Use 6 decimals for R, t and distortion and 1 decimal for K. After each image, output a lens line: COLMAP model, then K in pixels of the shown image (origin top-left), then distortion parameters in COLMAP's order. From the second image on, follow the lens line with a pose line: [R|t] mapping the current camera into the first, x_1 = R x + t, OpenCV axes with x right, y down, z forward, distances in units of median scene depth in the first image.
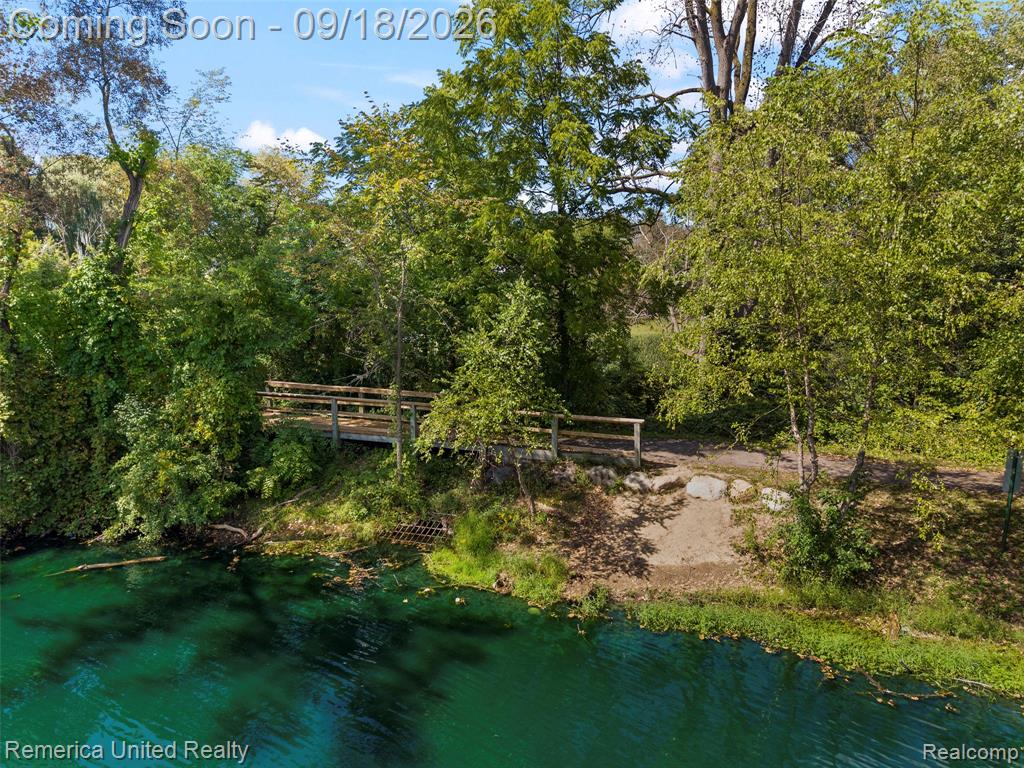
lens RADIAL K [[717.6, 0, 509.8], [0, 717.6, 406.6], [0, 0, 1]] dist [0.000658, -0.001684]
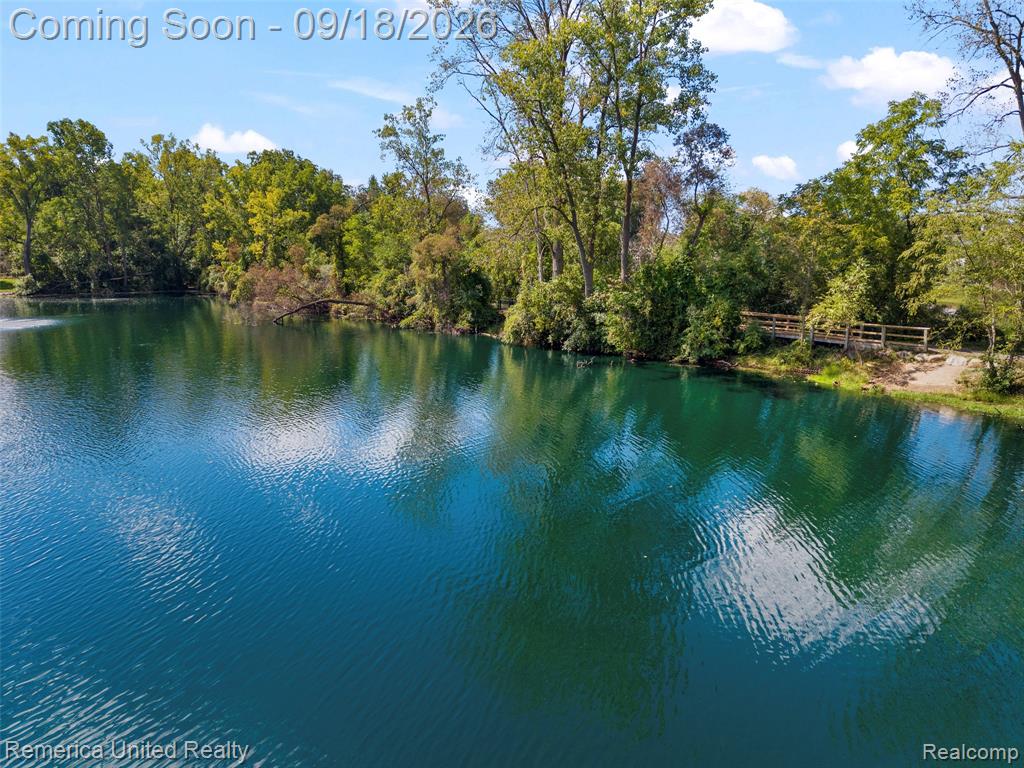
lens RADIAL K [[717.6, 0, 509.8], [0, 717.6, 406.6], [0, 0, 1]] dist [0.000658, -0.001684]
pose [[0.830070, 0.112588, -0.546175, 0.341471], [-0.111160, 0.993158, 0.035789, 0.306089], [0.546468, 0.031005, 0.836906, -1.386835]]
